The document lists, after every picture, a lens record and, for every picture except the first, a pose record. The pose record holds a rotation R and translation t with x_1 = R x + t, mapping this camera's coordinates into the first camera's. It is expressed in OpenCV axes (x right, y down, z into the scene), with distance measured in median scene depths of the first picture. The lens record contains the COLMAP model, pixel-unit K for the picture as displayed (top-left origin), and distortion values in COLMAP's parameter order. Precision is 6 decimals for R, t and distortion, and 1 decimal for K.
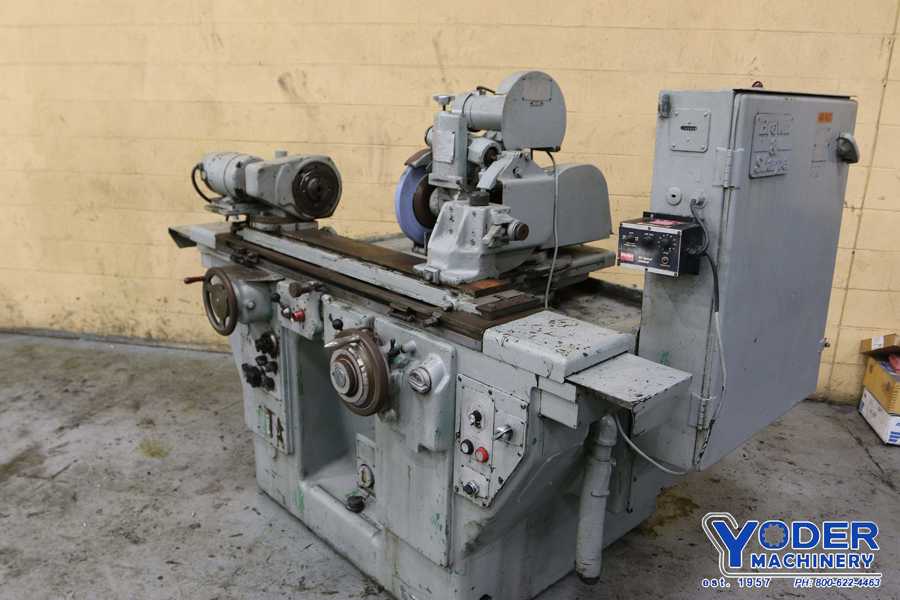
lens RADIAL K [[719.6, 0, 450.0], [0, 719.6, 300.0], [0, 0, 1]] dist [-0.086415, 0.051584]
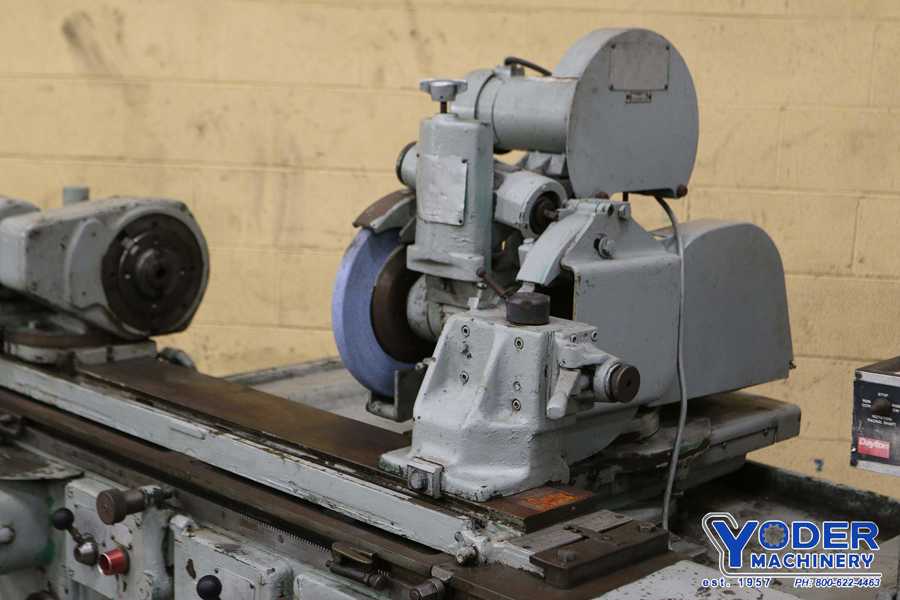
lens RADIAL K [[1462.5, 0, 450.0], [0, 1462.5, 300.0], [0, 0, 1]] dist [0.030099, 0.033536]
pose [[0.999160, 0.000566, 0.040980, -0.038505], [0.003814, 0.994281, -0.106725, -0.039049], [-0.040806, 0.106792, 0.993444, 0.065020]]
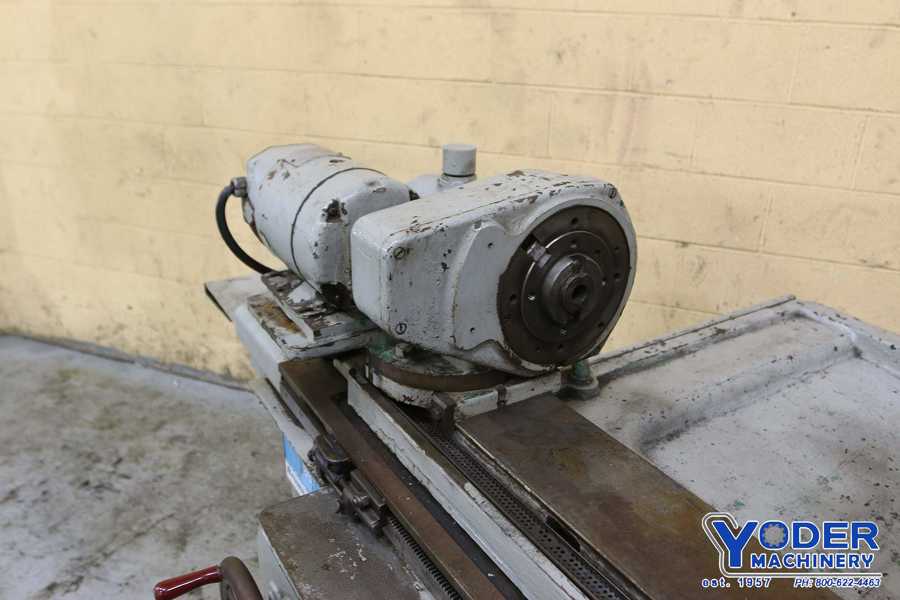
lens RADIAL K [[719.6, 0, 450.0], [0, 719.6, 300.0], [0, 0, 1]] dist [-0.086415, 0.051584]
pose [[0.981147, 0.071454, -0.179569, -0.195497], [-0.048648, 0.990536, 0.128346, -0.203791], [0.187041, -0.117190, 0.975337, 0.731587]]
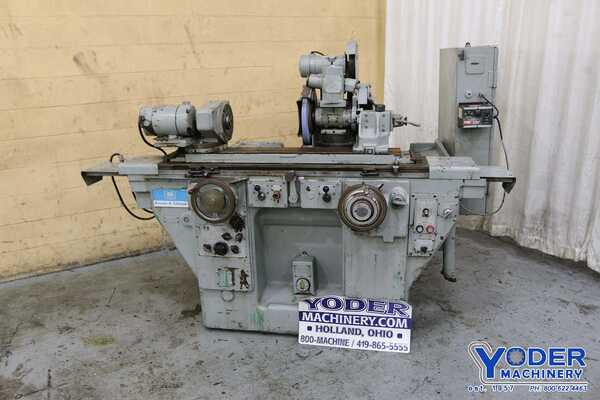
lens RADIAL K [[479.8, 0, 300.0], [0, 479.8, 200.0], [0, 0, 1]] dist [-0.086415, 0.051584]
pose [[0.788583, -0.223072, 0.573041, -0.754737], [0.218853, 0.972678, 0.077469, -0.038236], [-0.574665, 0.064321, 0.815857, 0.076211]]
